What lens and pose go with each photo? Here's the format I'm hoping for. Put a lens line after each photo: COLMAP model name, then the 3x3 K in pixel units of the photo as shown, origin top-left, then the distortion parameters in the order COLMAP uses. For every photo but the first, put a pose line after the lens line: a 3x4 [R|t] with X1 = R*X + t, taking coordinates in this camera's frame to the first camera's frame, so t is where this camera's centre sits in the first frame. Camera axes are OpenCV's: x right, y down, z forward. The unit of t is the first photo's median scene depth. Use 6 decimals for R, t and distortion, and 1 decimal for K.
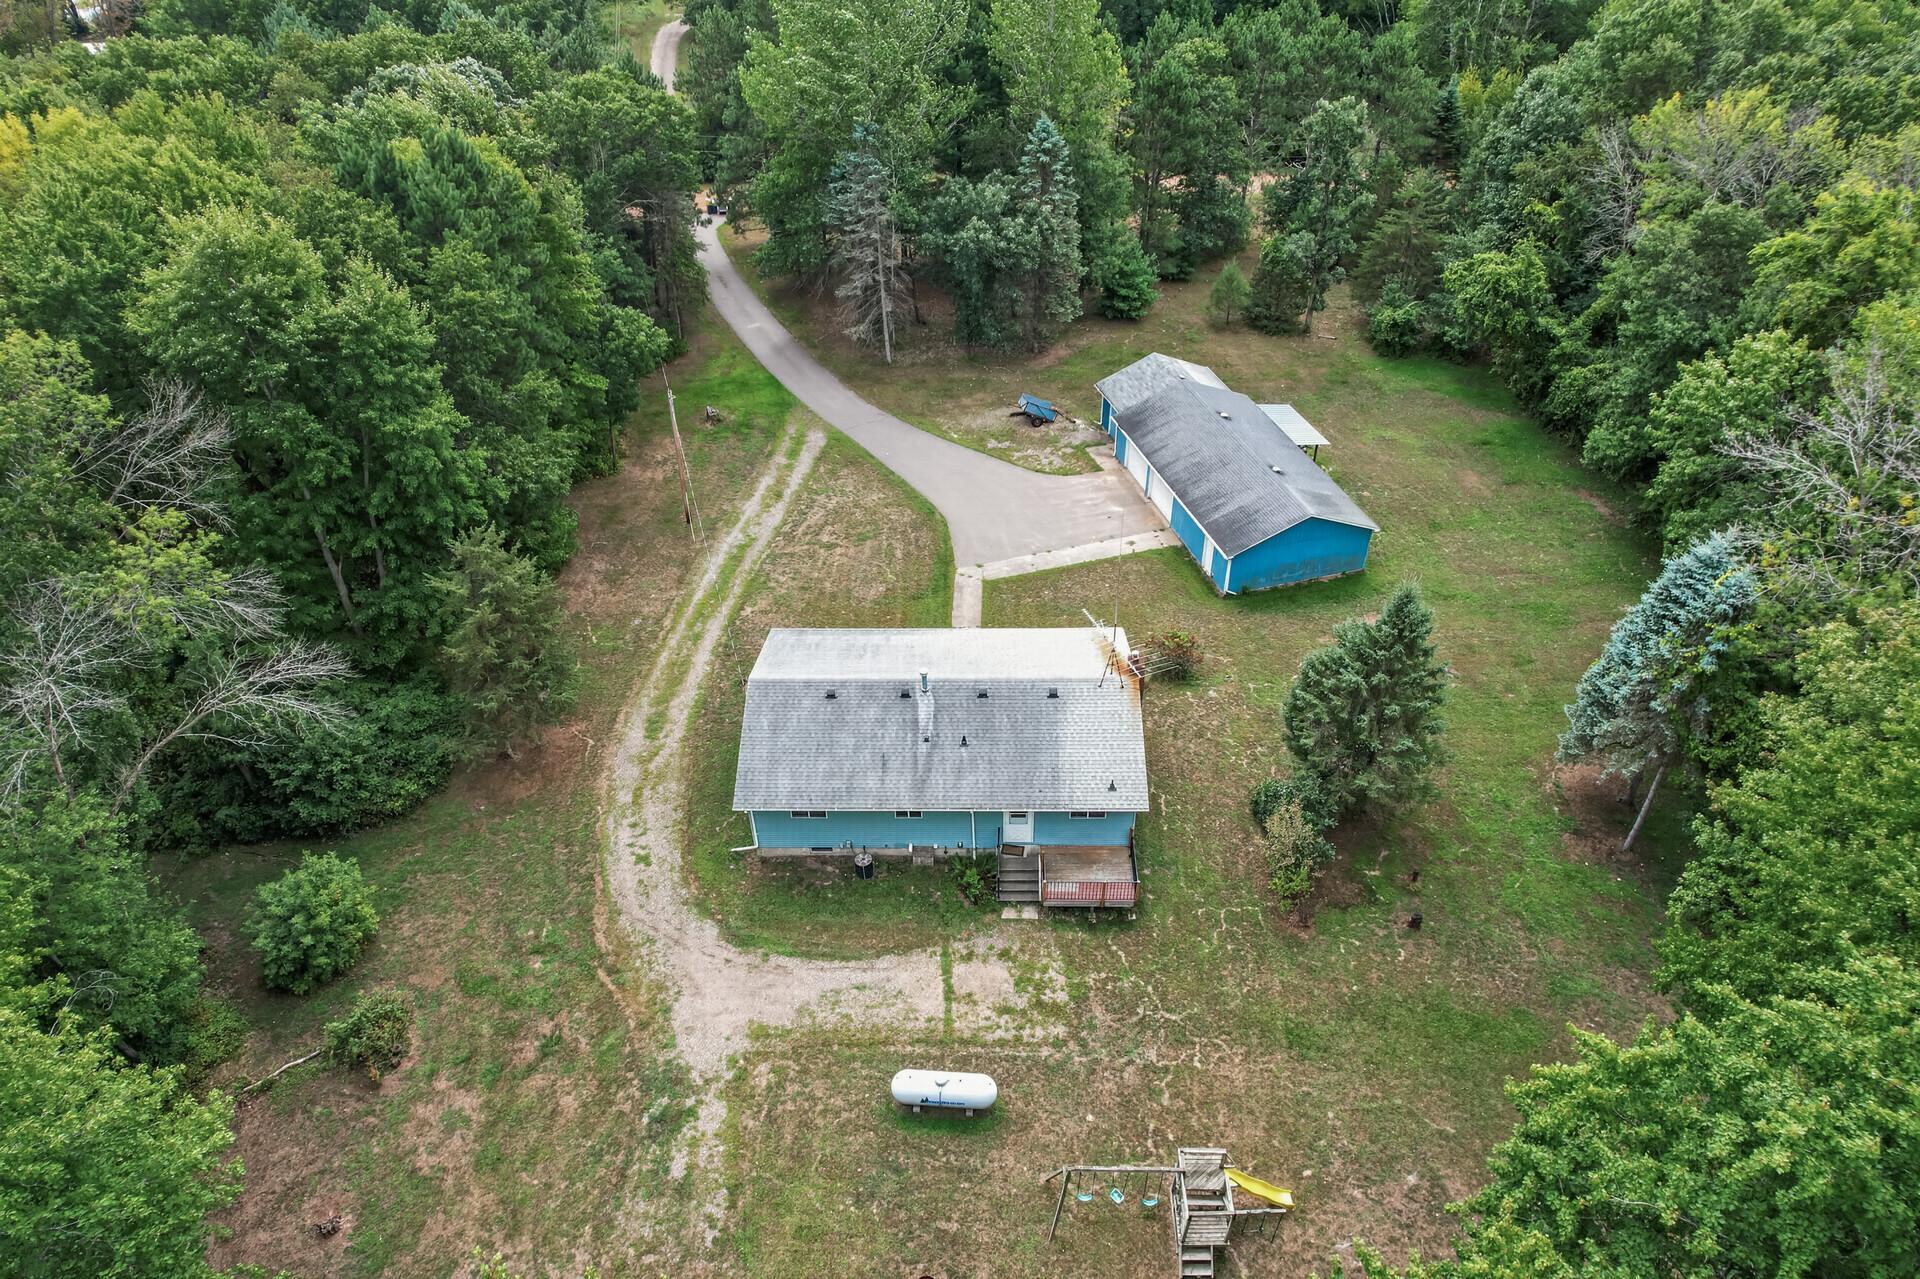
lens RADIAL K [[1234.4, 0, 960.0], [0, 1234.4, 639.5], [0, 0, 1]] dist [-0.085875, 0.059916]
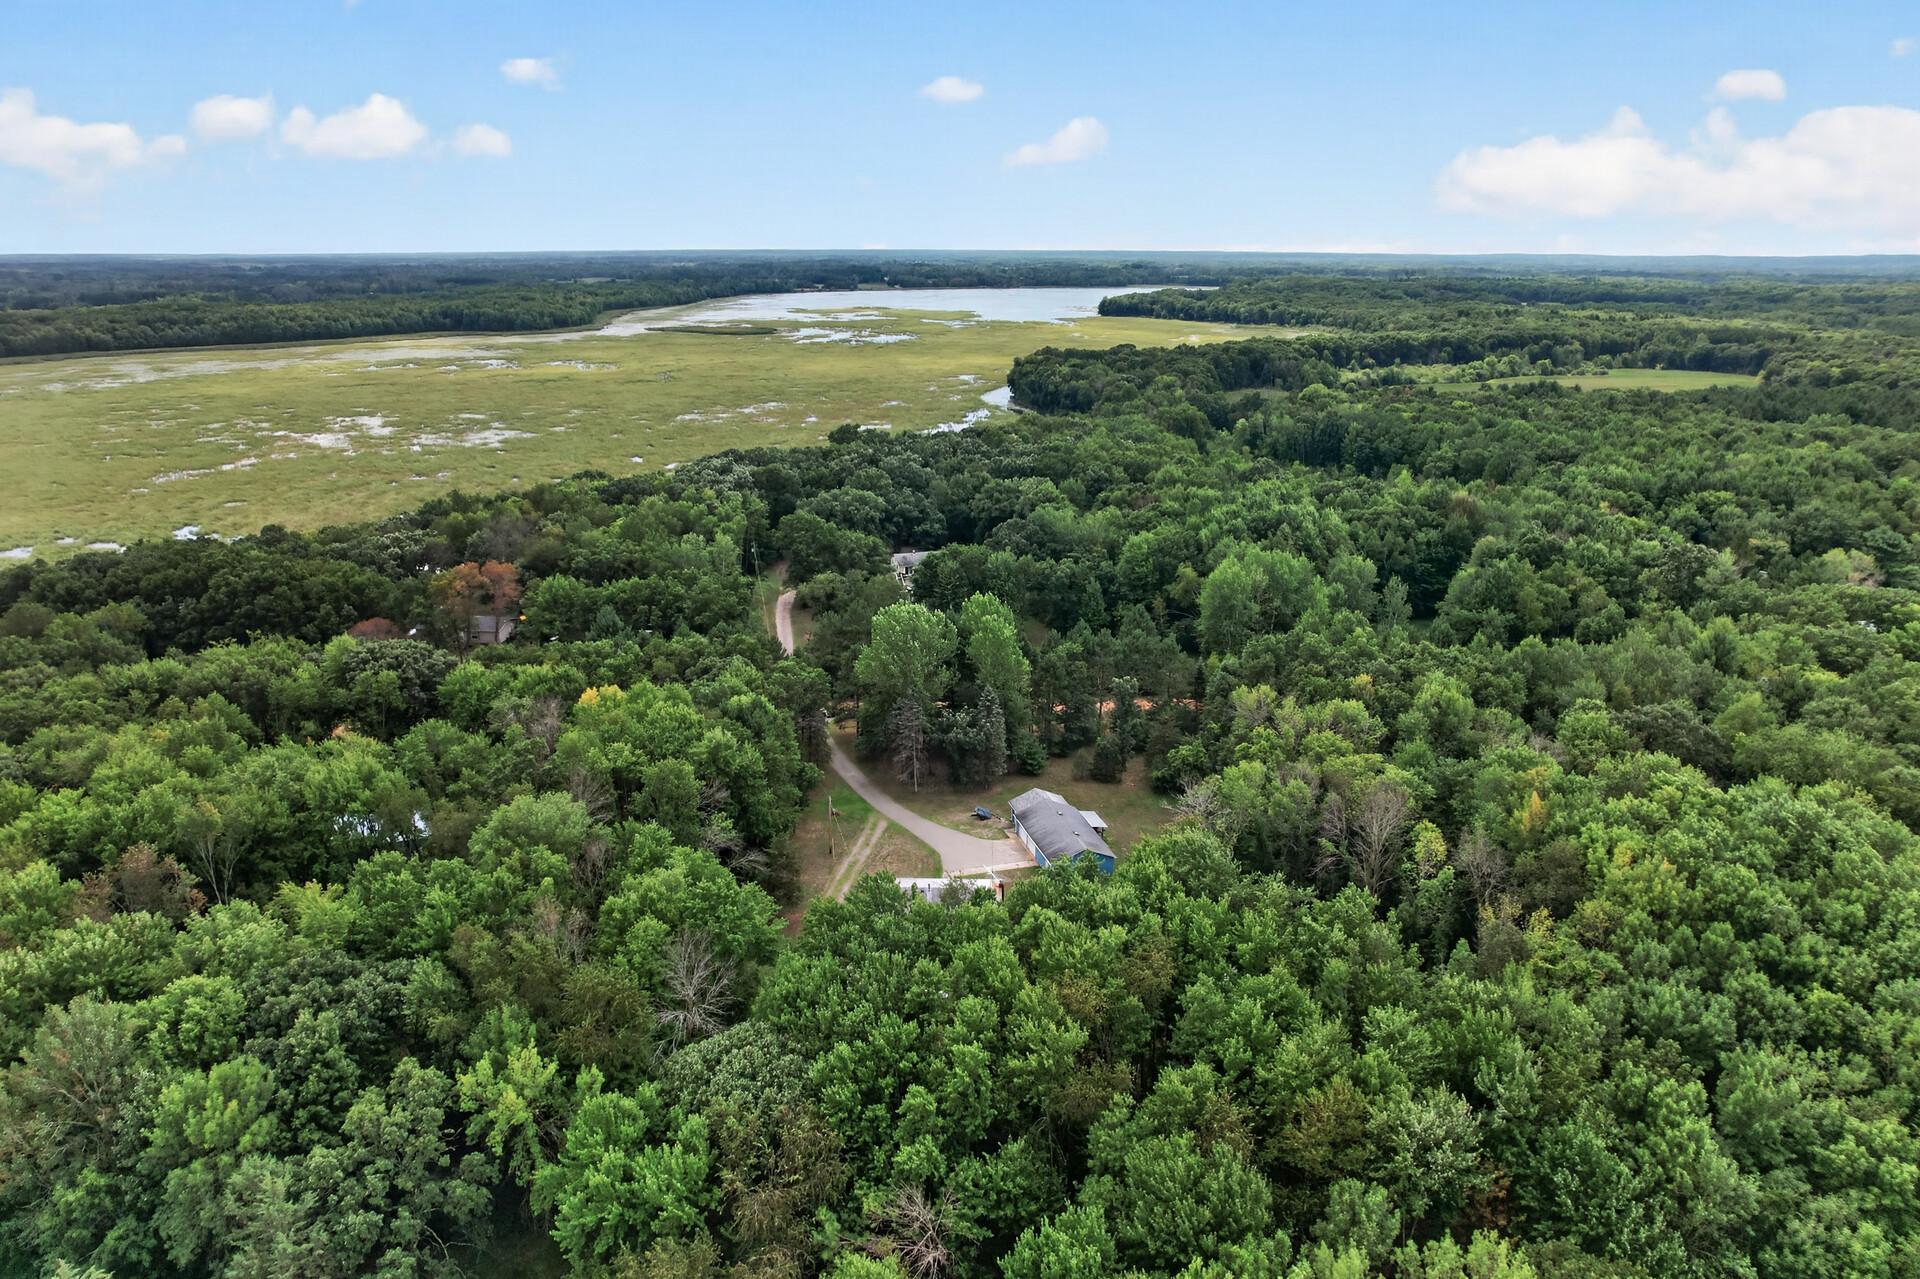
lens RADIAL K [[1234.4, 0, 960.0], [0, 1234.4, 639.5], [0, 0, 1]] dist [-0.085875, 0.059916]
pose [[0.999711, 0.022729, -0.007892, 0.036637], [-0.024043, 0.931597, -0.362698, 0.378931], [-0.000892, 0.362782, 0.931873, -1.363723]]
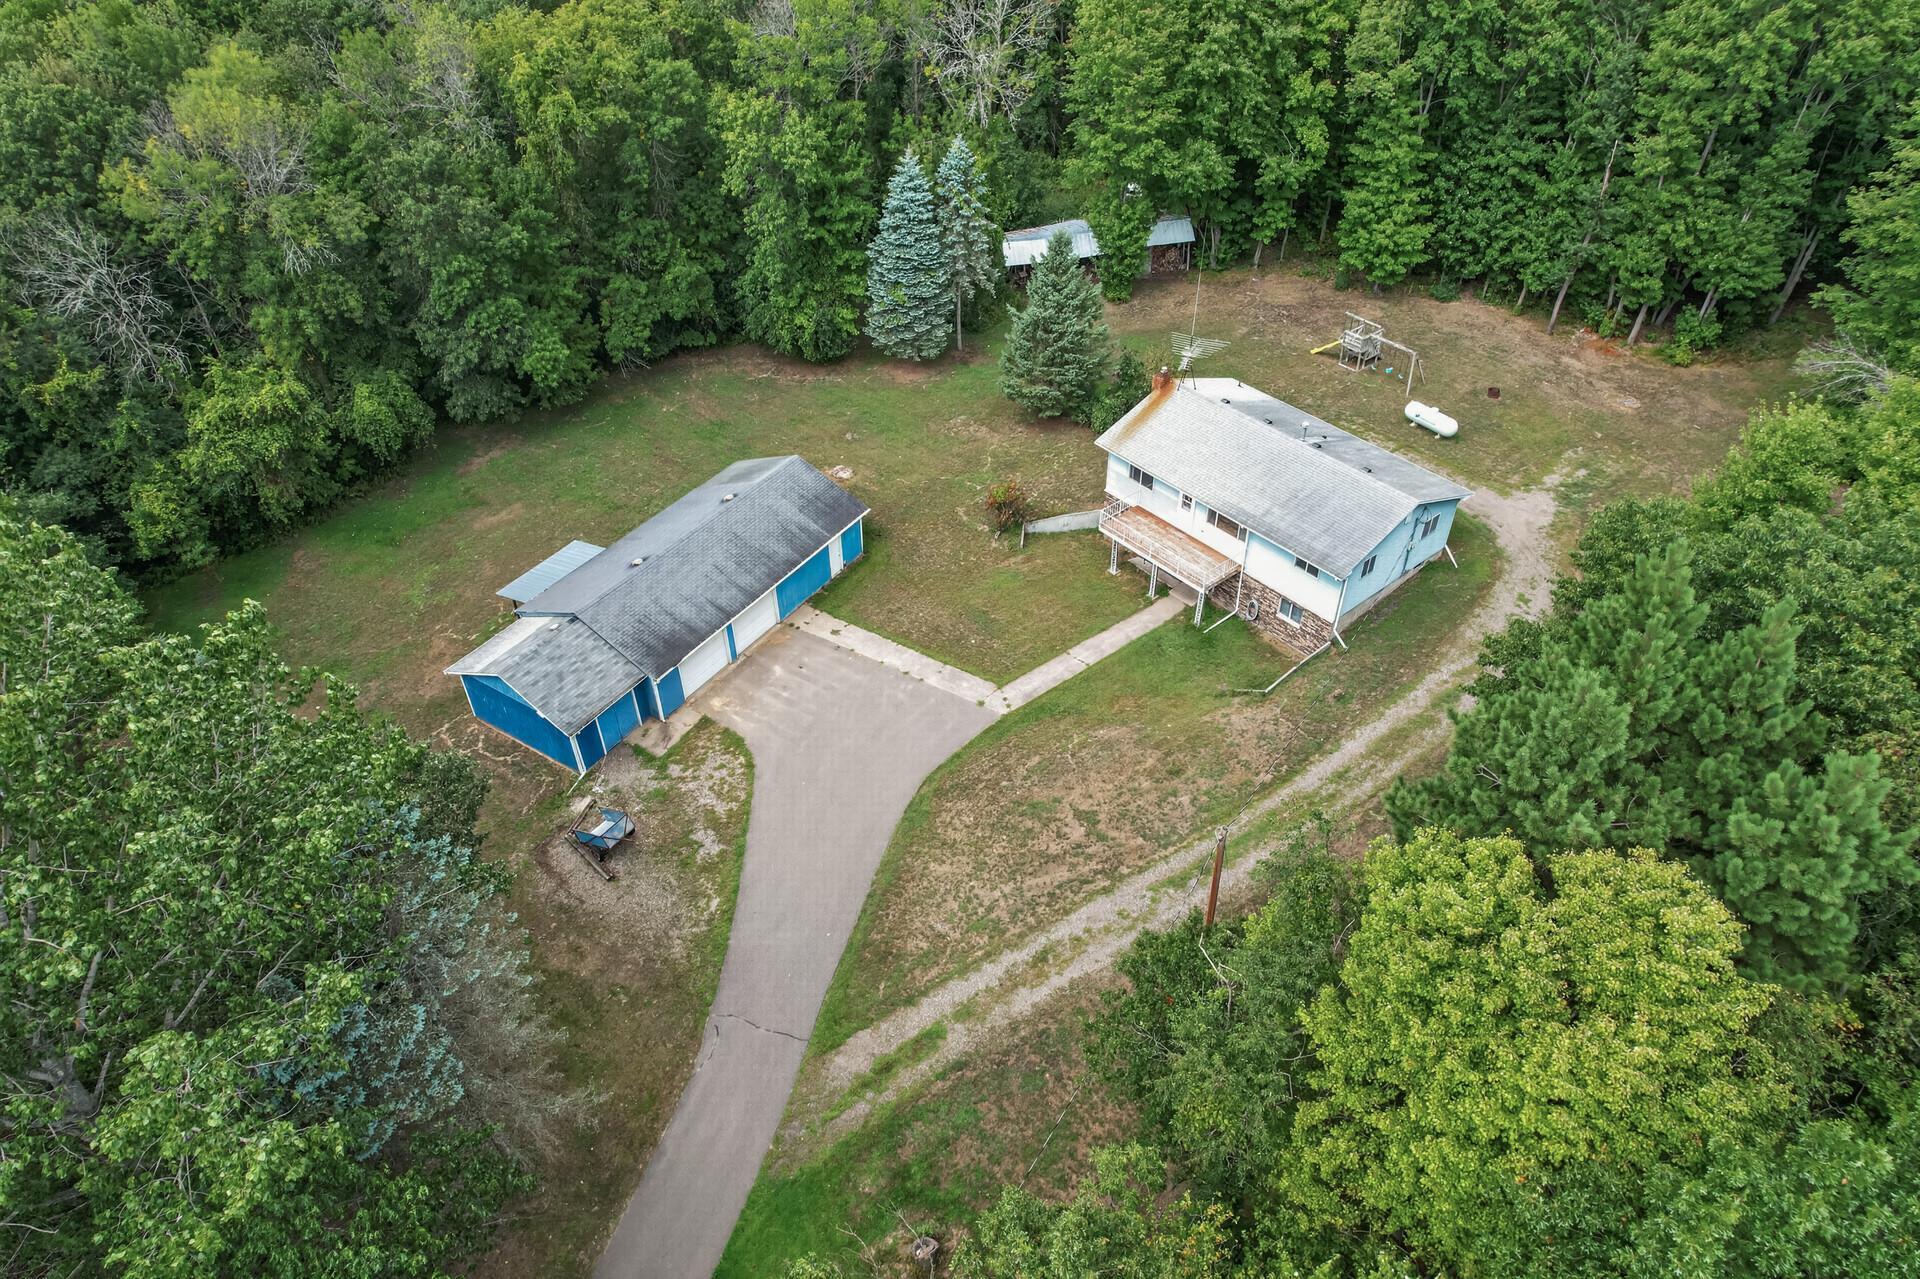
lens RADIAL K [[1234.4, 0, 960.0], [0, 1234.4, 639.5], [0, 0, 1]] dist [-0.085875, 0.059916]
pose [[-0.653356, -0.468106, 0.594982, -0.438571], [0.487163, 0.341612, 0.803725, -0.731382], [-0.579481, 0.814971, 0.004850, 0.943207]]
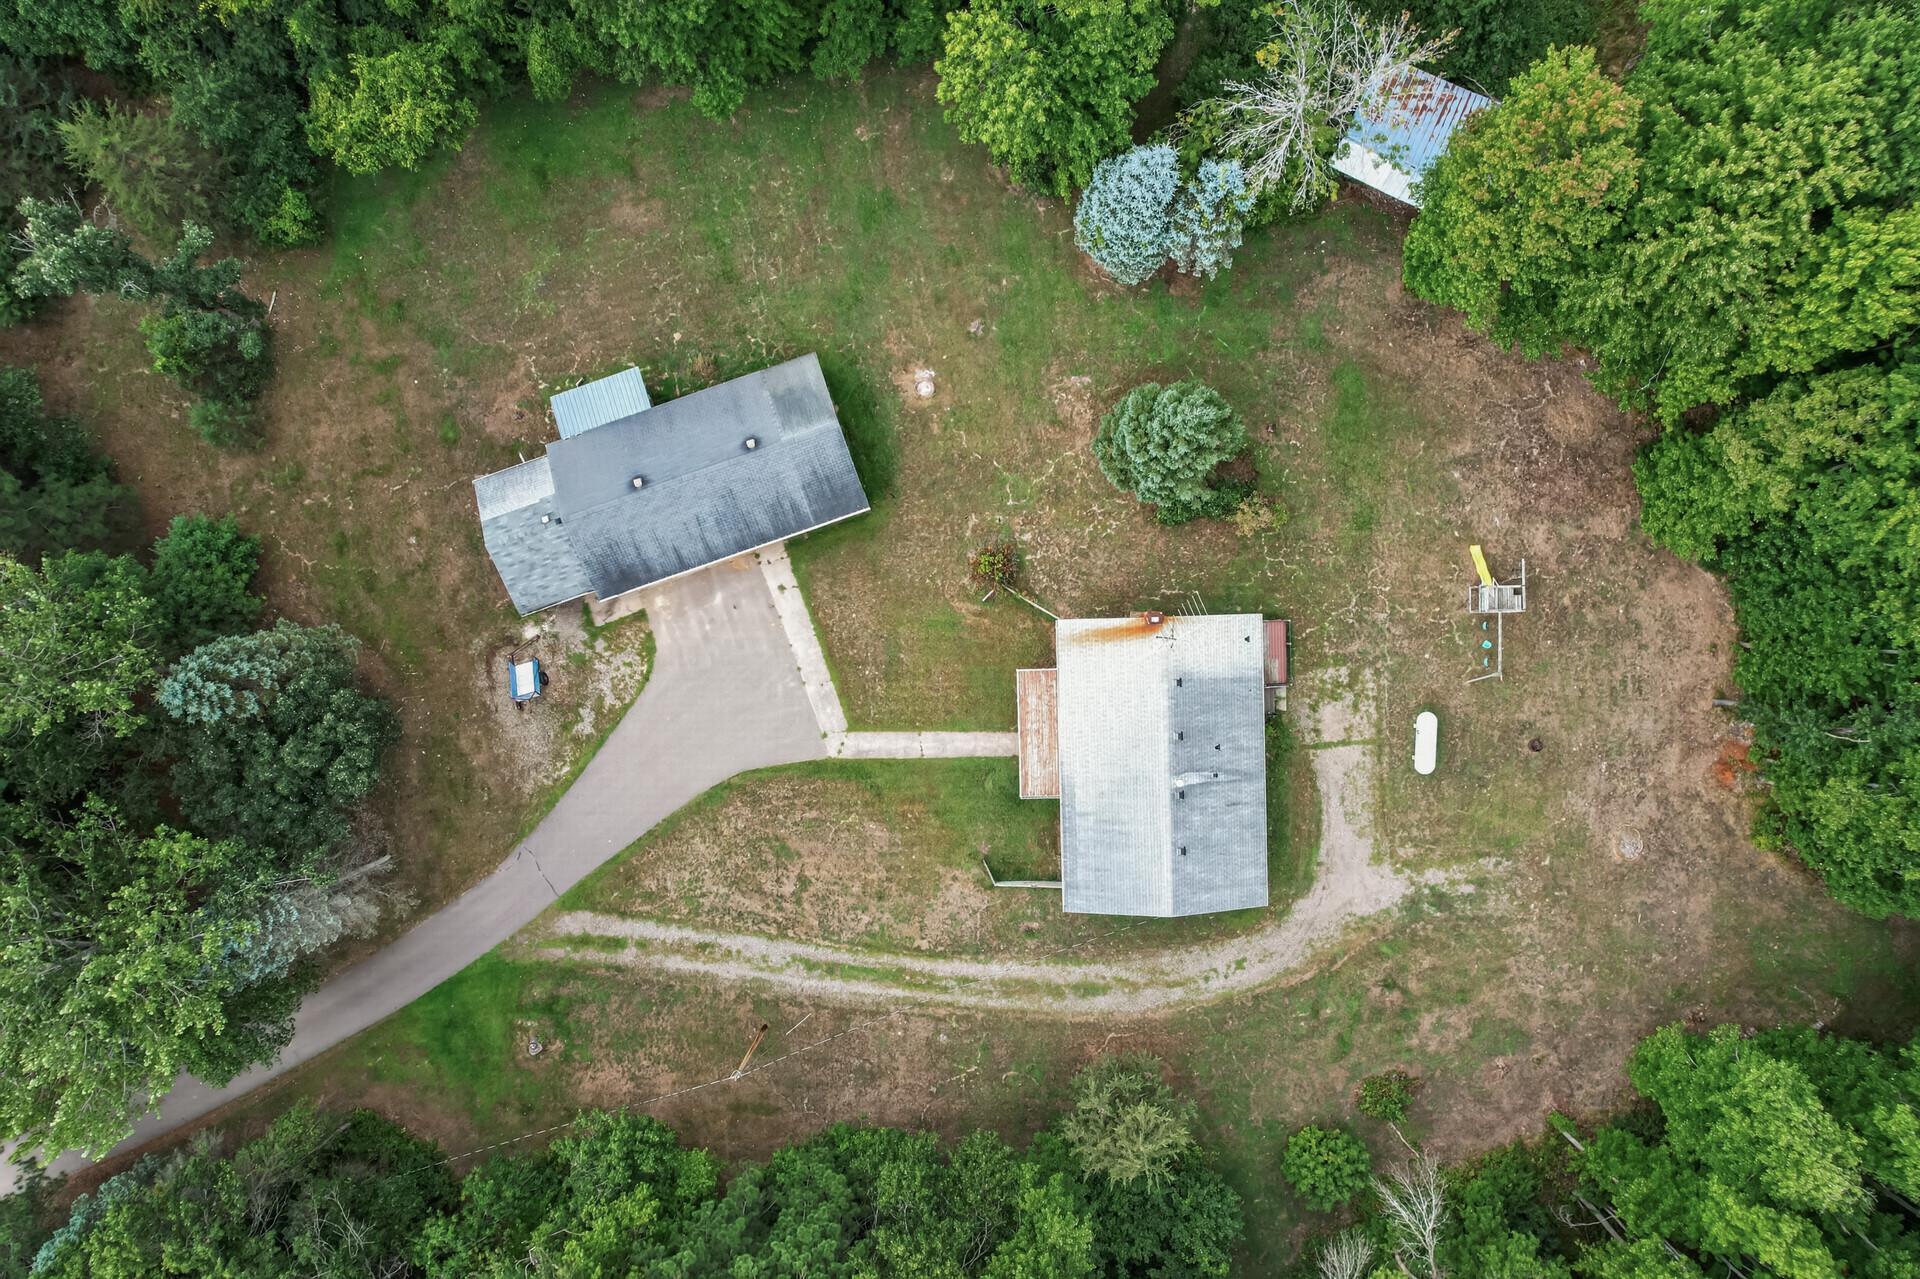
lens RADIAL K [[1234.4, 0, 960.0], [0, 1234.4, 639.5], [0, 0, 1]] dist [-0.085875, 0.059916]
pose [[-0.042849, -0.999040, -0.009132, 0.099231], [0.630723, -0.034138, 0.775257, -0.771128], [-0.774824, 0.027459, 0.631580, 0.244207]]
